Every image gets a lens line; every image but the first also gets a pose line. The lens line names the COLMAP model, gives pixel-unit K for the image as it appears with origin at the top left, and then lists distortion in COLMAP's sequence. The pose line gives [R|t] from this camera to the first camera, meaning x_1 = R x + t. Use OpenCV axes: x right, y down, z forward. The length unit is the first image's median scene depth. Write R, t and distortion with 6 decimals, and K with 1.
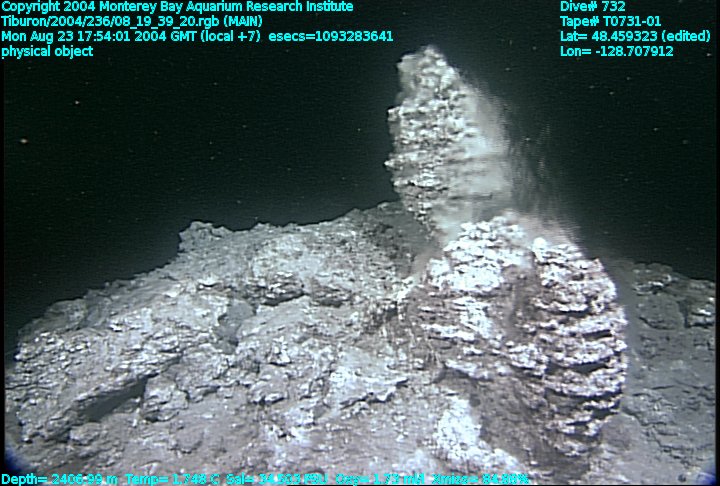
lens RADIAL K [[502.2, 0, 360.0], [0, 502.2, 243.0], [0, 0, 1]] dist [-0.092810, 0.118289]
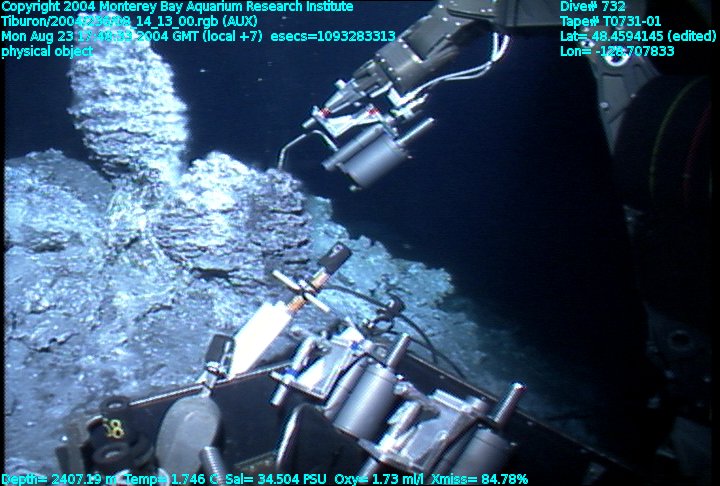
lens RADIAL K [[438.2, 0, 360.0], [0, 438.2, 243.0], [0, 0, 1]] dist [-0.153589, 0.001762]
pose [[0.480129, -0.152321, 0.863872, -0.488672], [0.052722, 0.988039, 0.144912, 0.029701], [-0.875612, -0.024032, 0.482417, 0.070998]]
